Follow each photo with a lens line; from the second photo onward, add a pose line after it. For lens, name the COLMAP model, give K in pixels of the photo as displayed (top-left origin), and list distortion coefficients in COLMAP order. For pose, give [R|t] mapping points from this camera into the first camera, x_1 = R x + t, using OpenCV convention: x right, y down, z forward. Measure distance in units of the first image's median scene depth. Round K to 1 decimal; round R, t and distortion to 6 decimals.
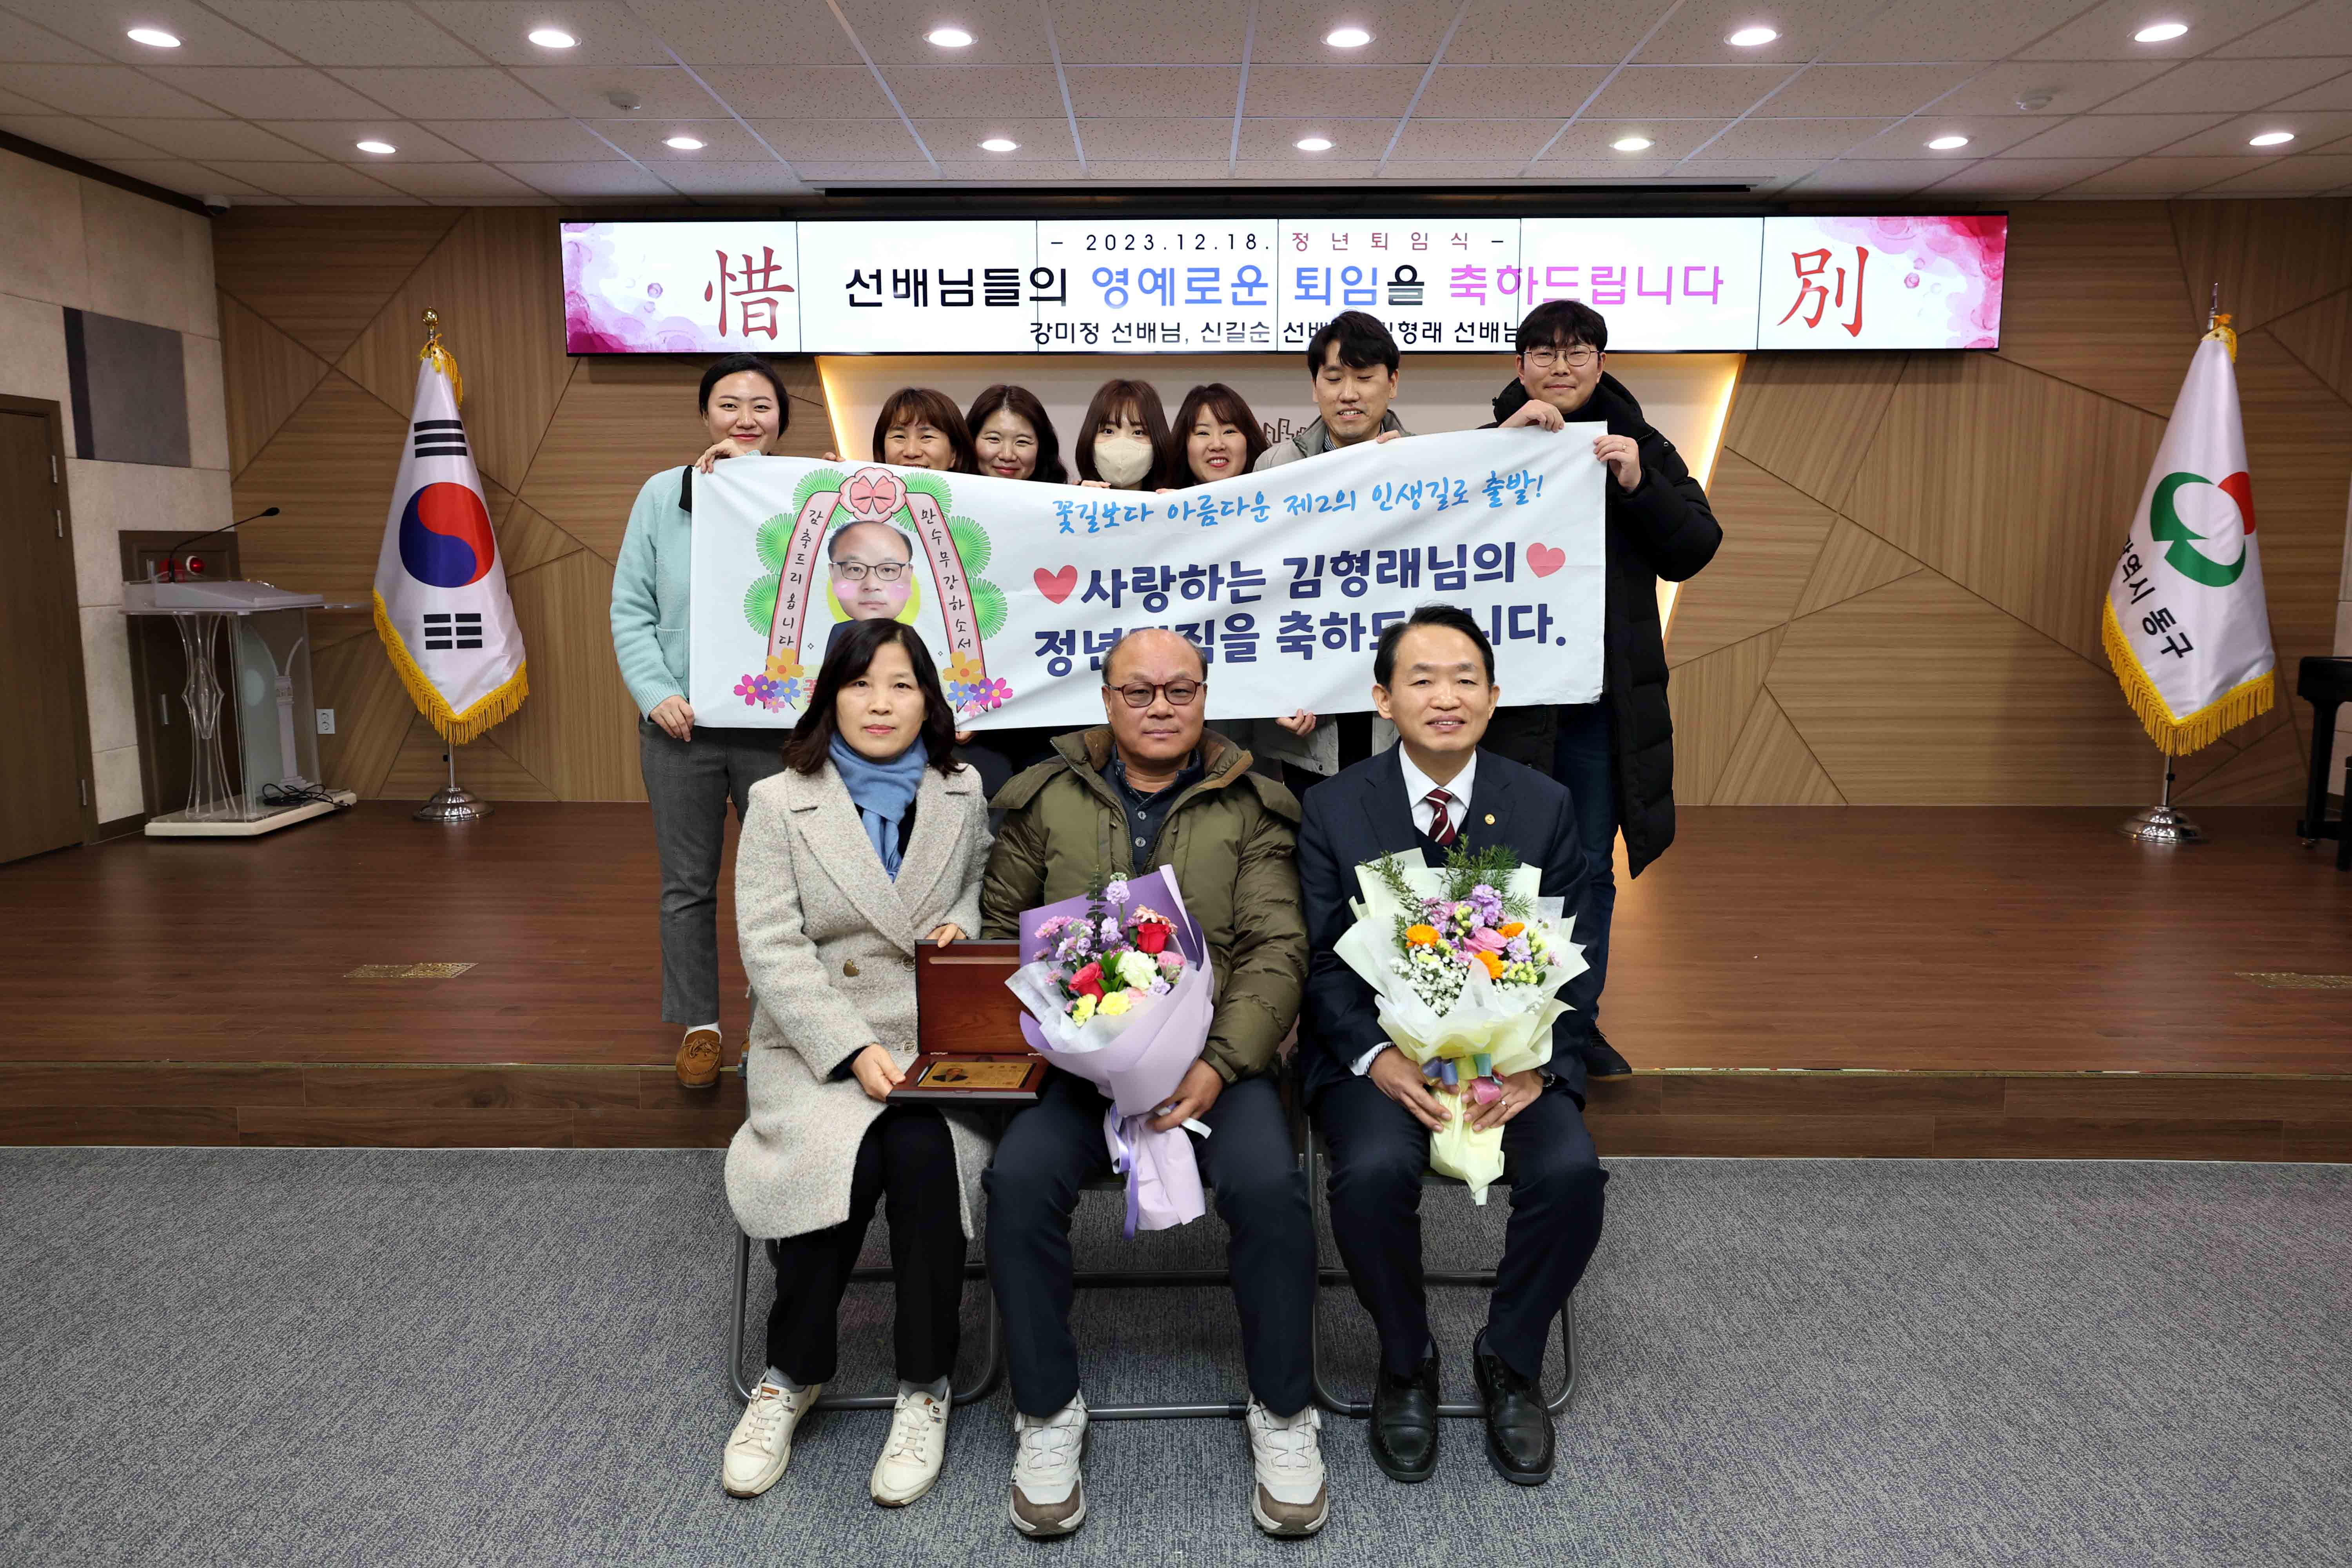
lens RADIAL K [[1501.7, 0, 1169.8], [0, 1501.7, 733.1], [0, 0, 1]] dist [-0.017345, 0.025061]
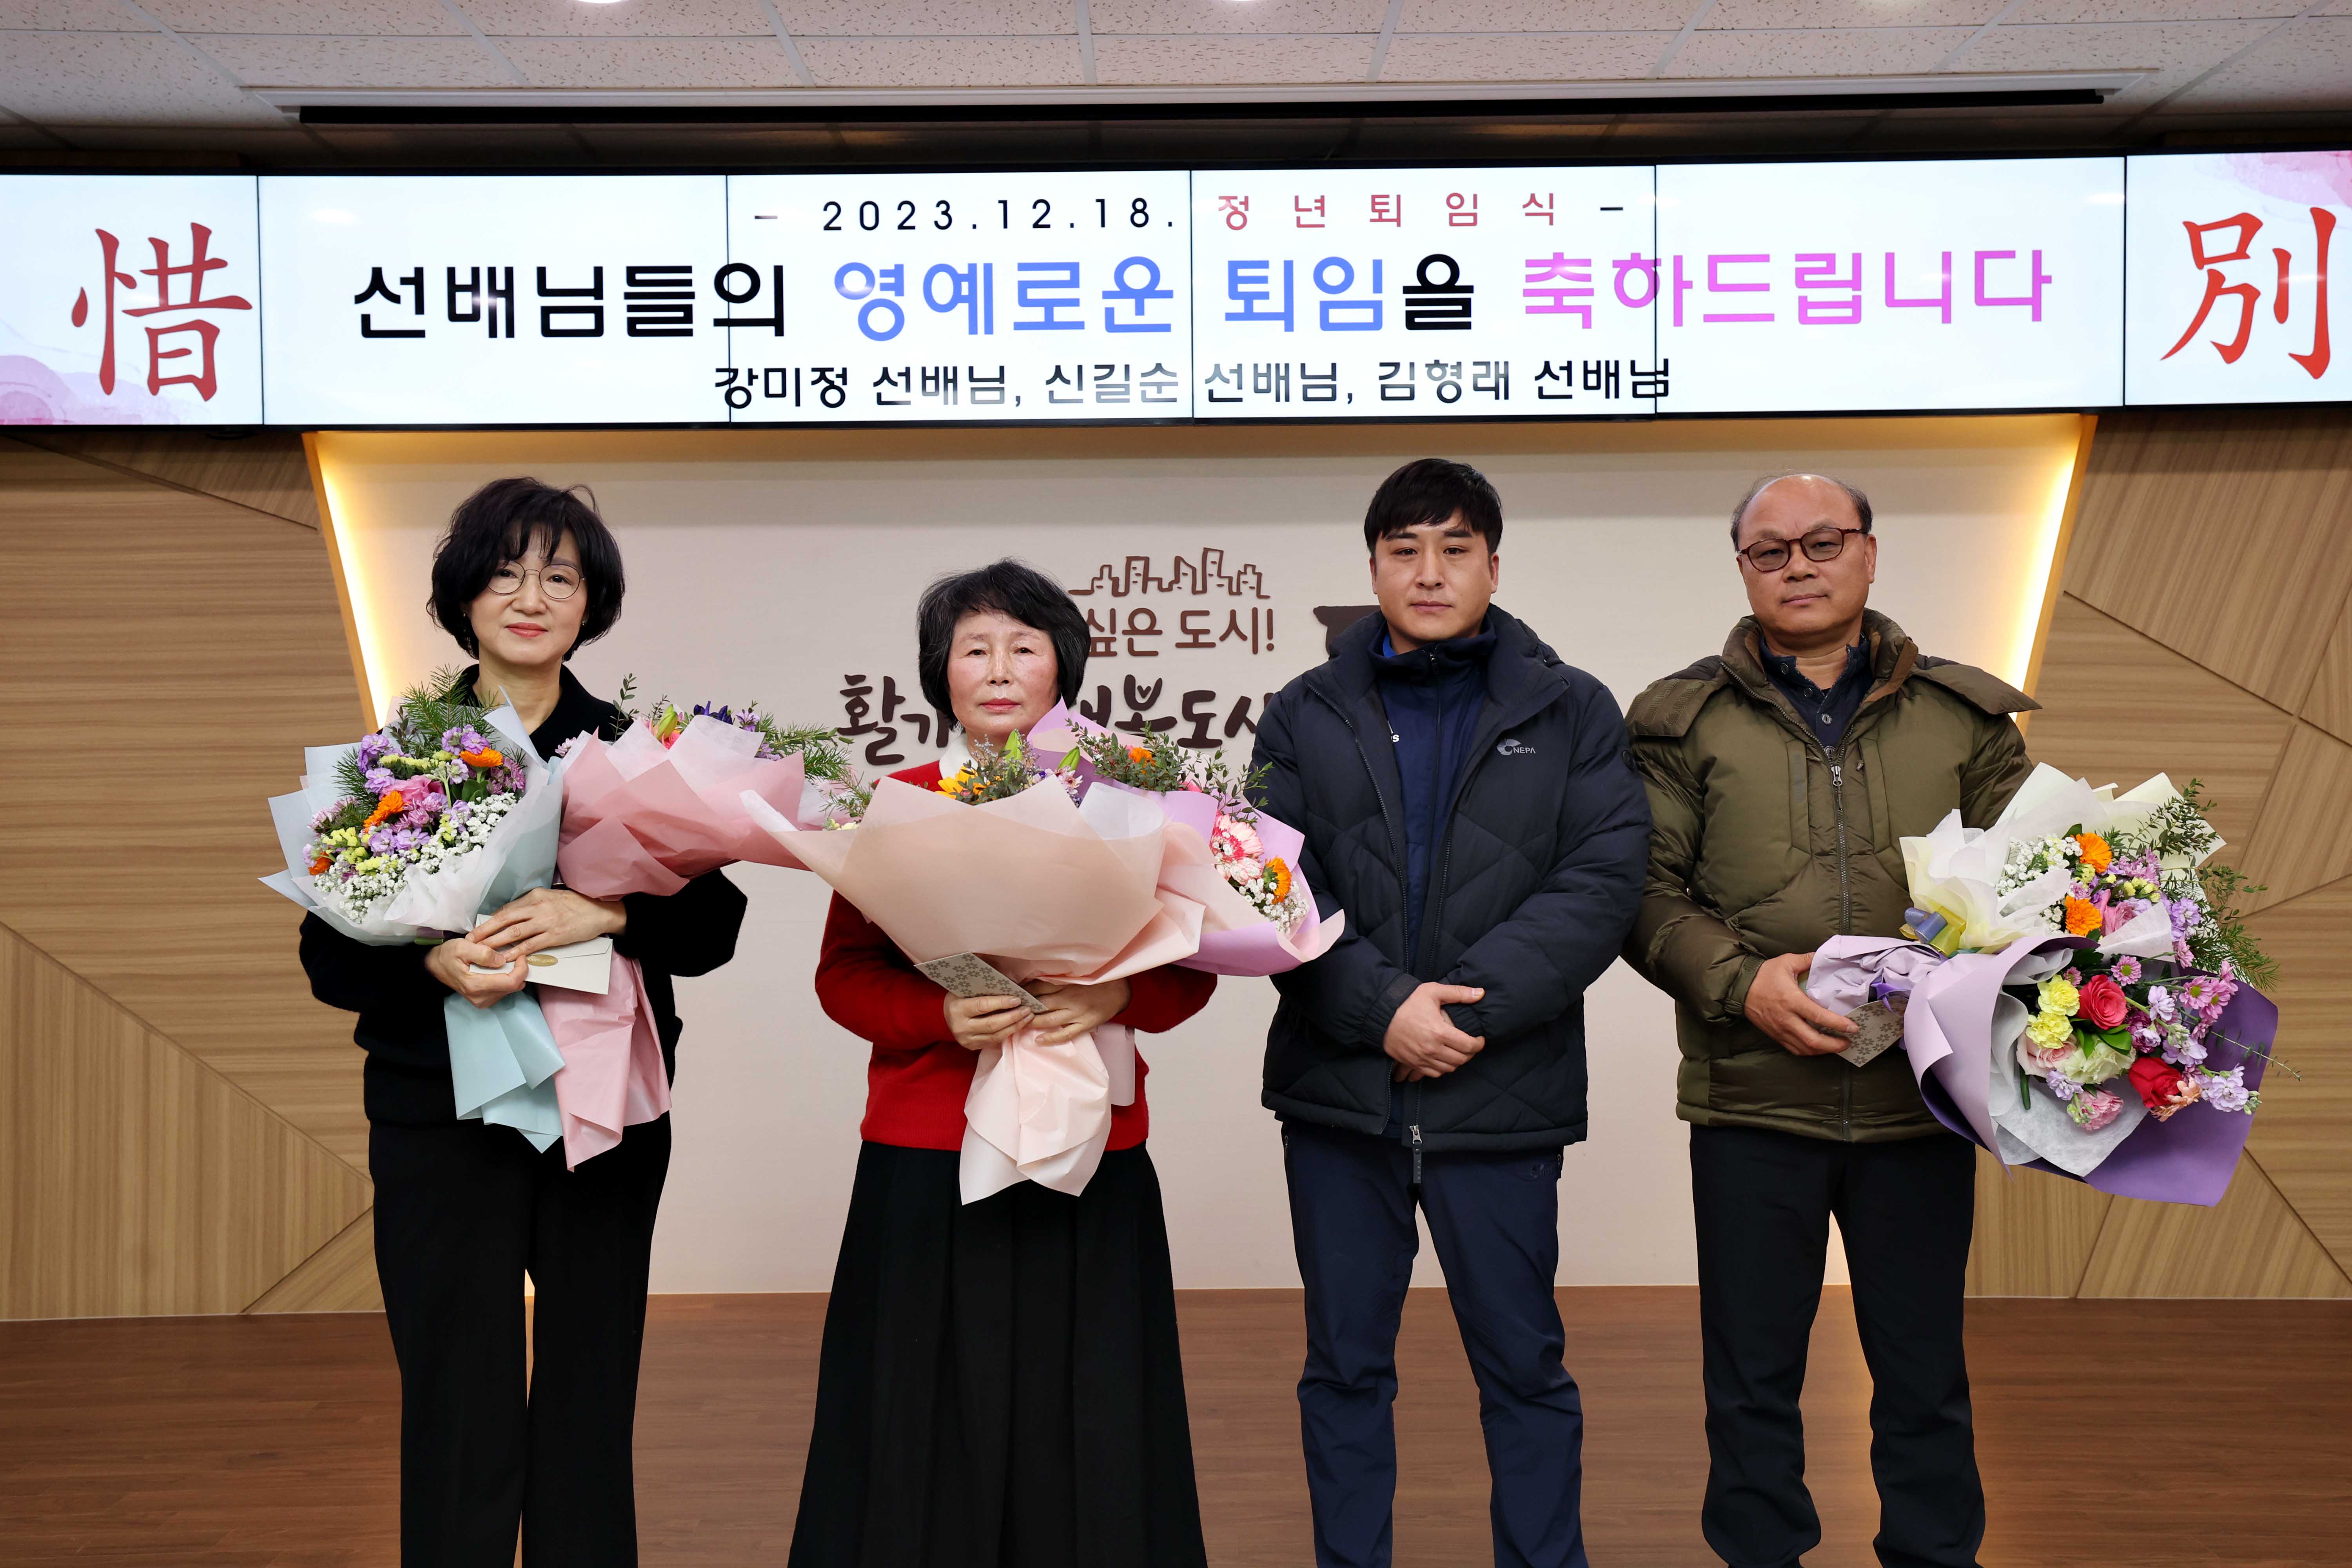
lens RADIAL K [[2070.0, 0, 1165.6], [0, 2070.0, 737.9], [0, 0, 1]] dist [0.007550, 0.076323]
pose [[0.999841, -0.008899, 0.015440, 0.050491], [0.010839, 0.991386, -0.130523, -0.053032], [-0.014145, 0.130670, 0.991325, 0.310534]]
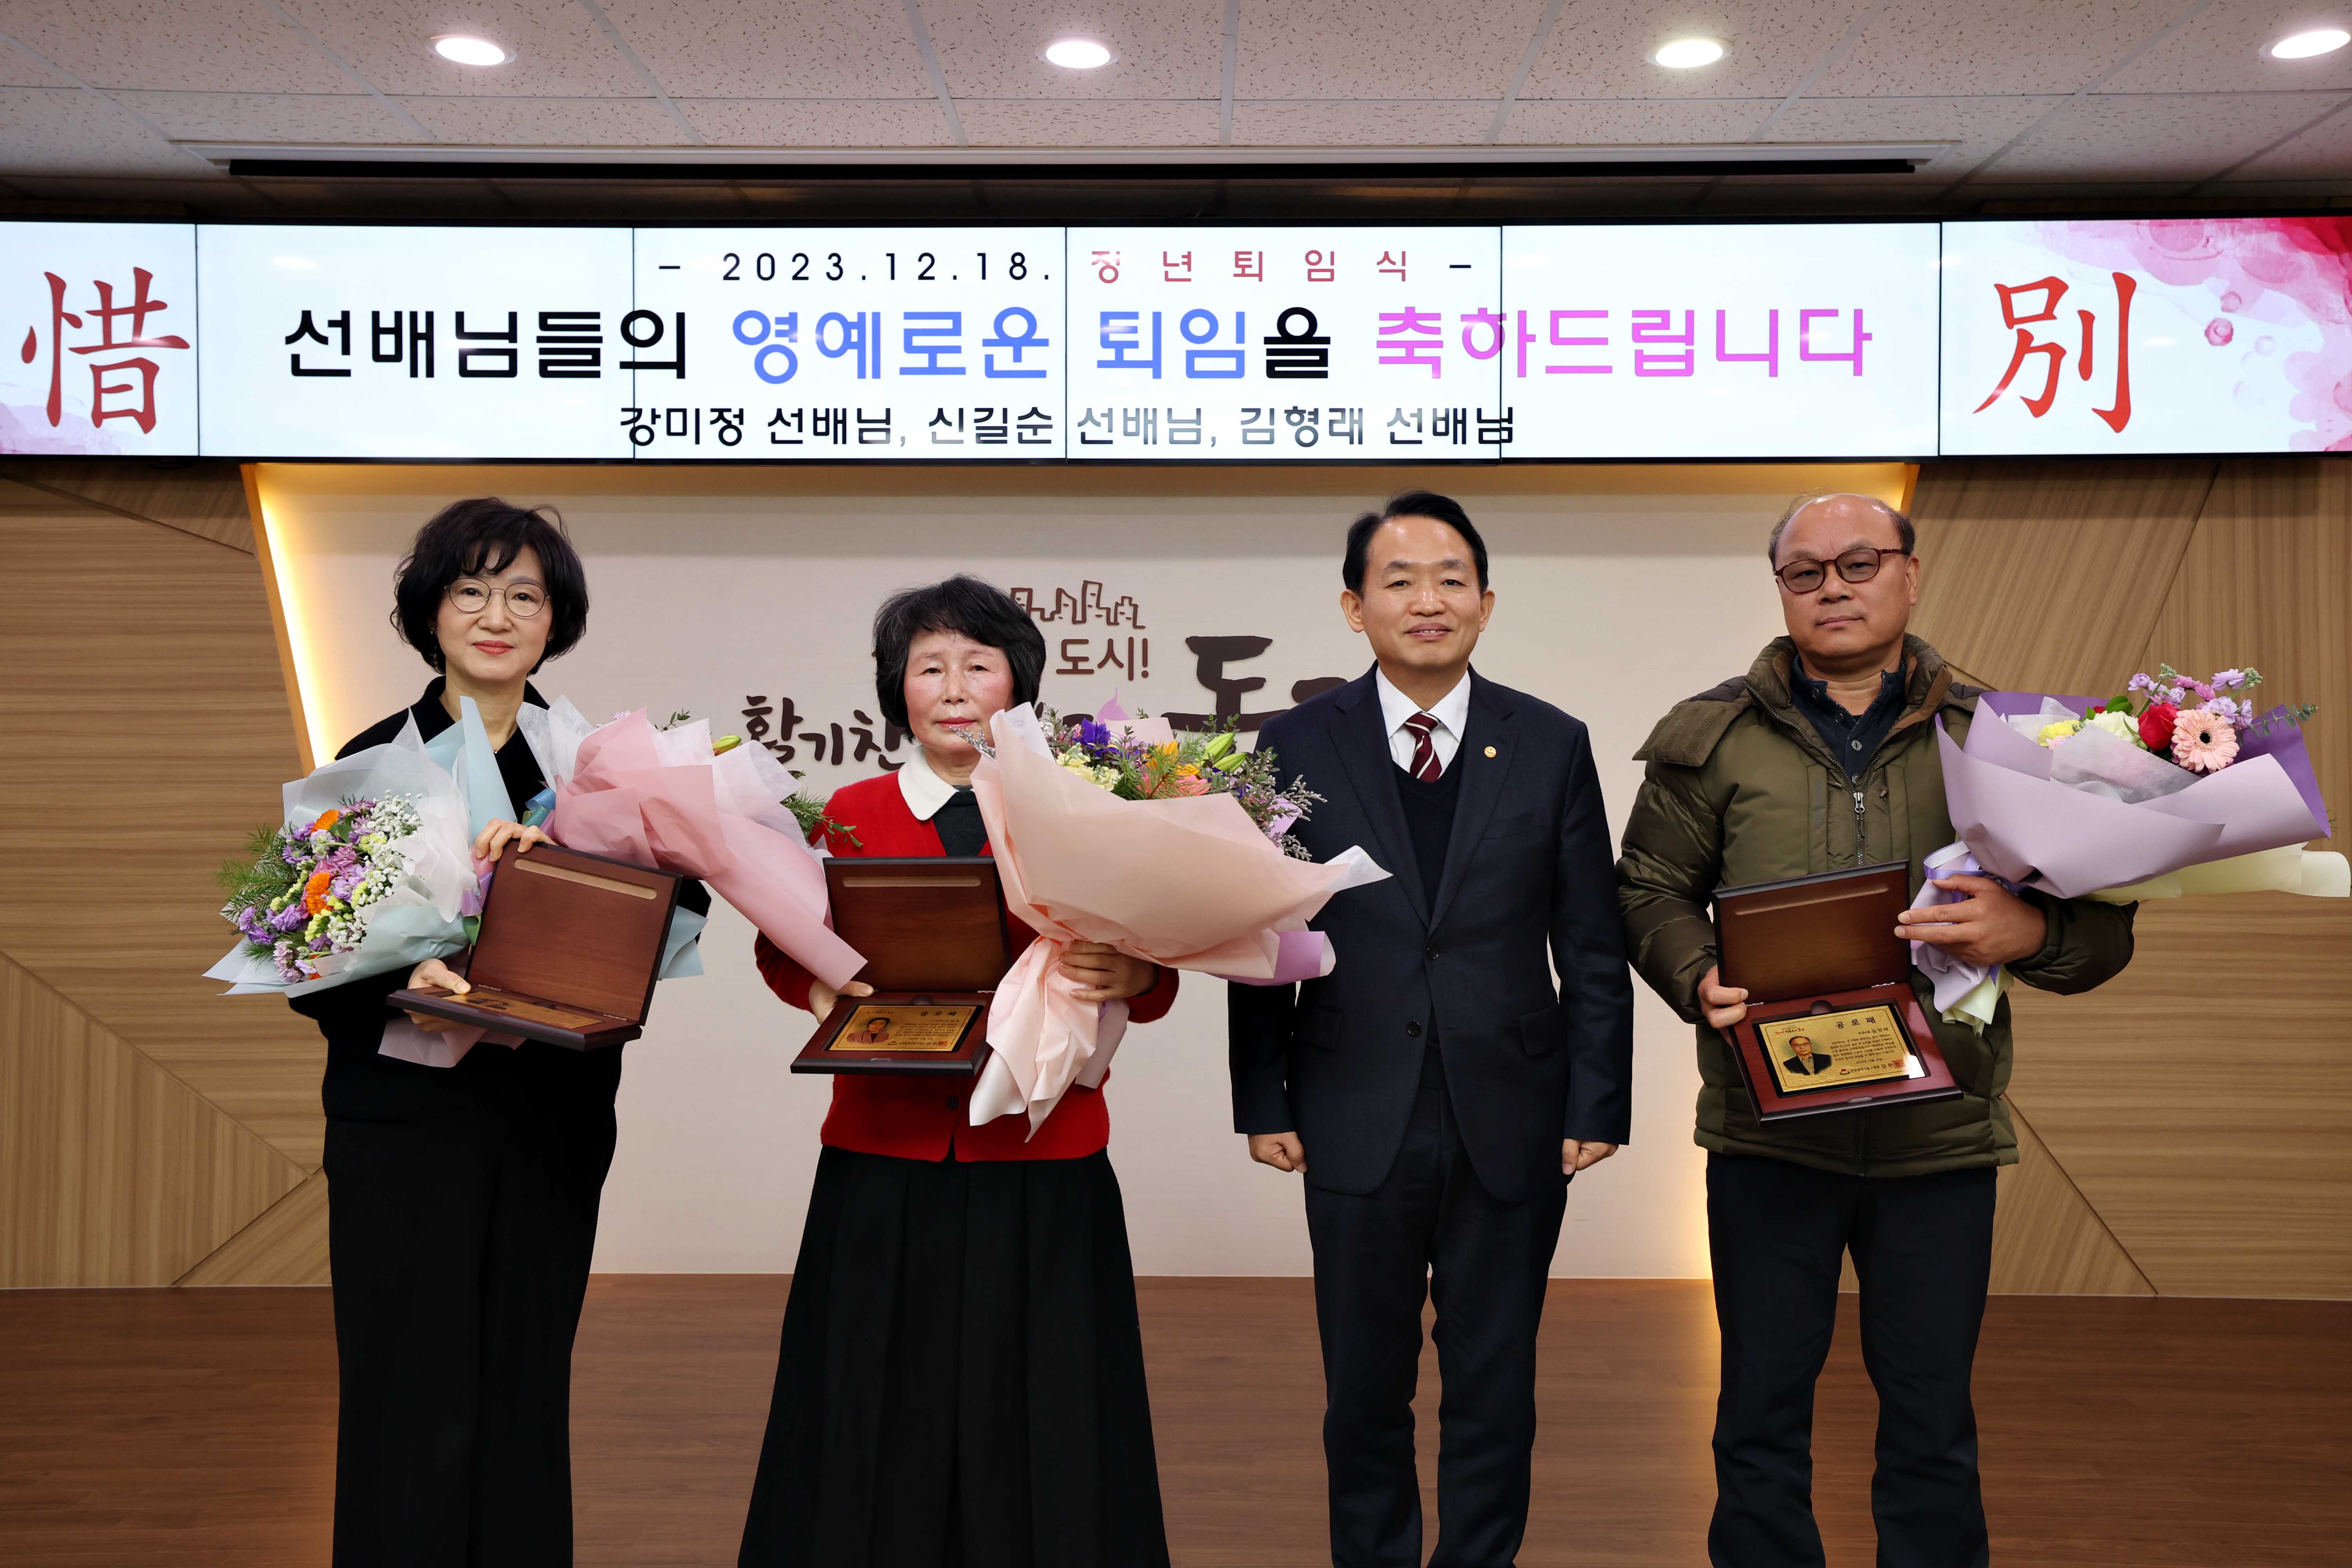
lens RADIAL K [[1933.2, 0, 1175.7], [0, 1933.2, 753.4], [0, 0, 1]] dist [0.004880, 0.070292]
pose [[0.999990, 0.002014, 0.003946, 0.110194], [-0.001467, 0.990957, -0.134172, -0.052241], [-0.004181, 0.134164, 0.990950, 0.312192]]
